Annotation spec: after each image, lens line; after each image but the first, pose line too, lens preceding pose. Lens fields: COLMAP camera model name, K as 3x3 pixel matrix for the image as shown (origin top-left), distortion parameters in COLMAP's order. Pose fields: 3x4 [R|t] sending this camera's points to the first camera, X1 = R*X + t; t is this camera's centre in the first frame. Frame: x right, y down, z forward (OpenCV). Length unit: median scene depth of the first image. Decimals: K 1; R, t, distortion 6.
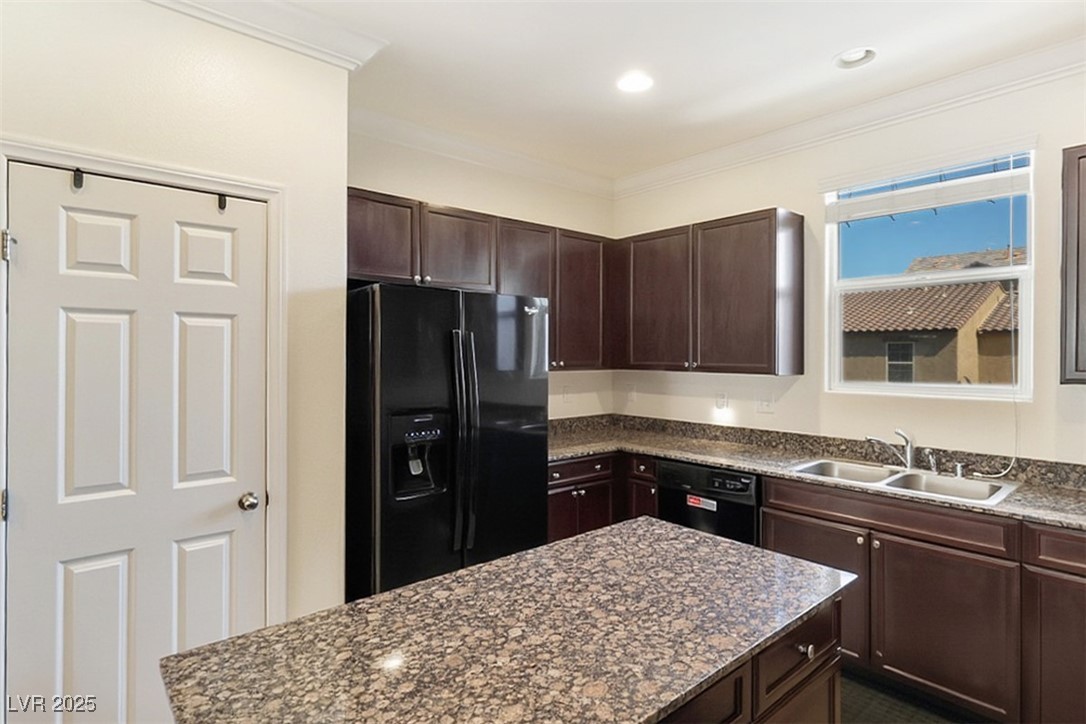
lens RADIAL K [[556.3, 0, 543.2], [0, 556.3, 350.9], [0, 0, 1]] dist [-0.000065, -0.000070]
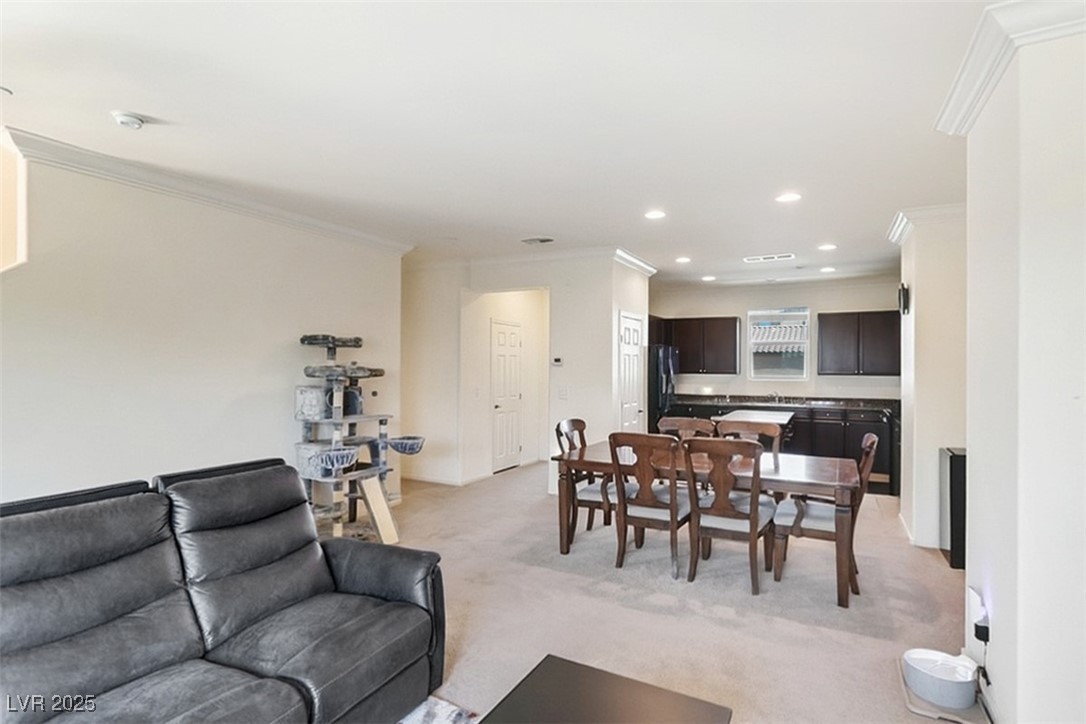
lens RADIAL K [[514.3, 0, 542.7], [0, 514.3, 365.5], [0, 0, 1]] dist [0.000903, 0.000203]
pose [[0.933307, -0.000570, 0.359078, -2.375269], [-0.001085, 0.999990, 0.004406, -0.018022], [-0.359077, -0.004502, 0.933297, -1.813193]]
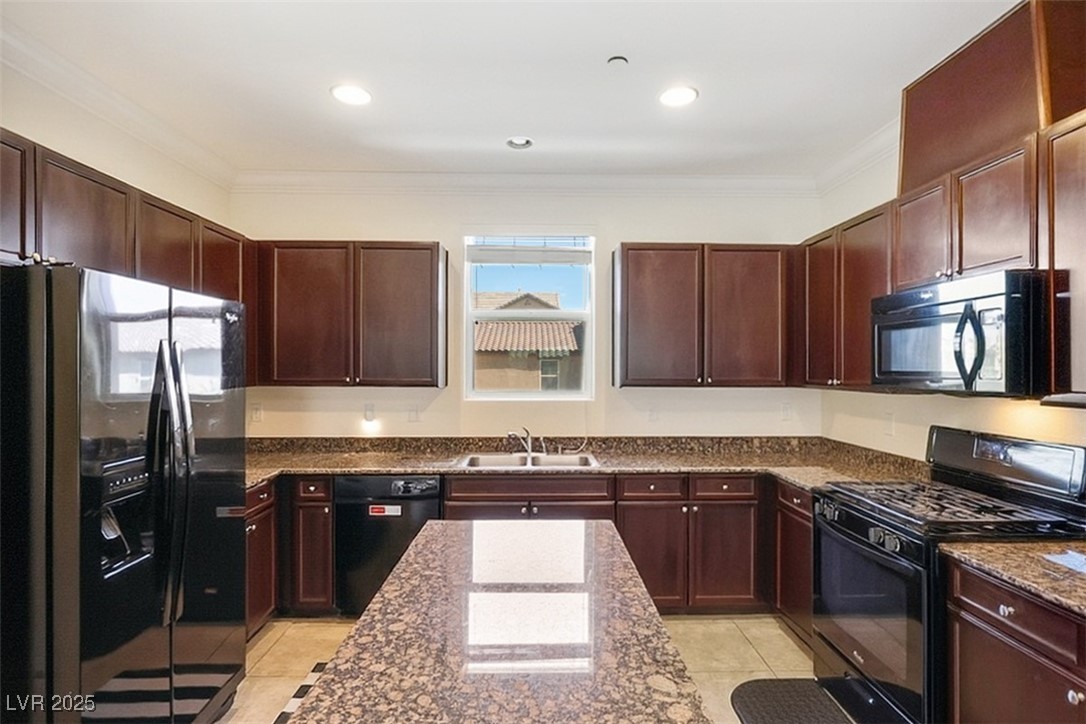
lens RADIAL K [[557.8, 0, 545.1], [0, 557.8, 365.8], [0, 0, 1]] dist [-0.001634, 0.000020]
pose [[0.639311, 0.002533, 0.768944, -0.523827], [-0.003583, 0.999994, -0.000315, -0.002657], [-0.768940, -0.002554, 0.639316, 0.145322]]
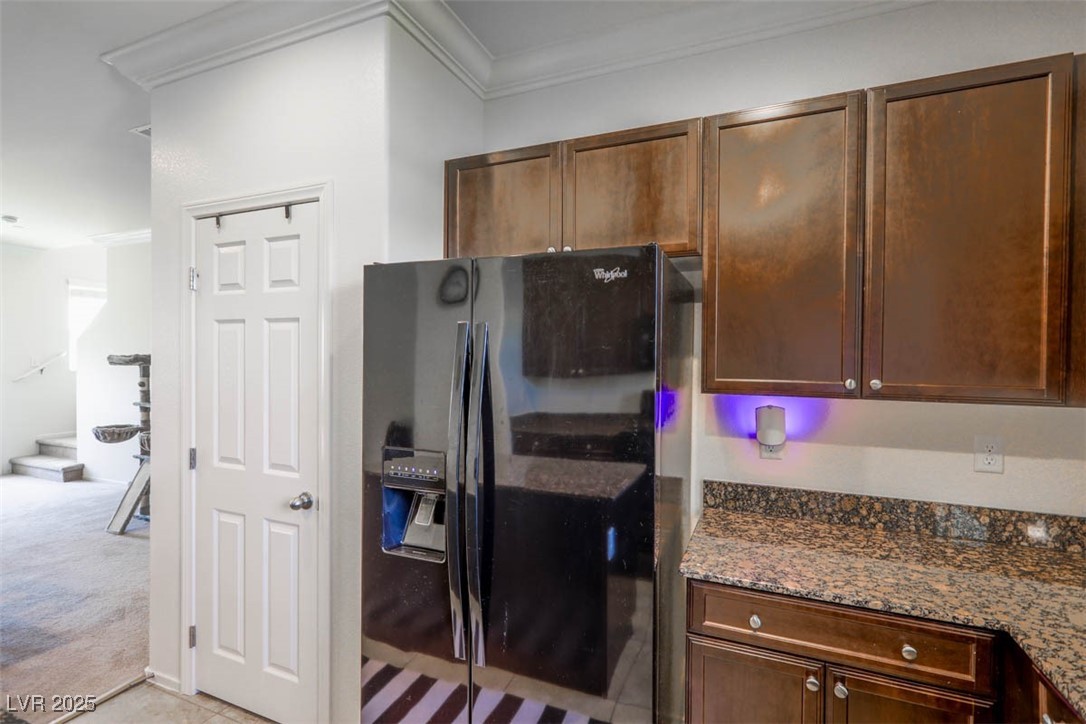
lens RADIAL K [[514.3, 0, 542.7], [0, 514.3, 365.5], [0, 0, 1]] dist [0.000903, 0.000203]
pose [[0.436001, 0.015544, -0.899812, 0.539265], [-0.006126, 0.999879, 0.014304, 0.007382], [0.899925, -0.000724, 0.436043, 1.054429]]
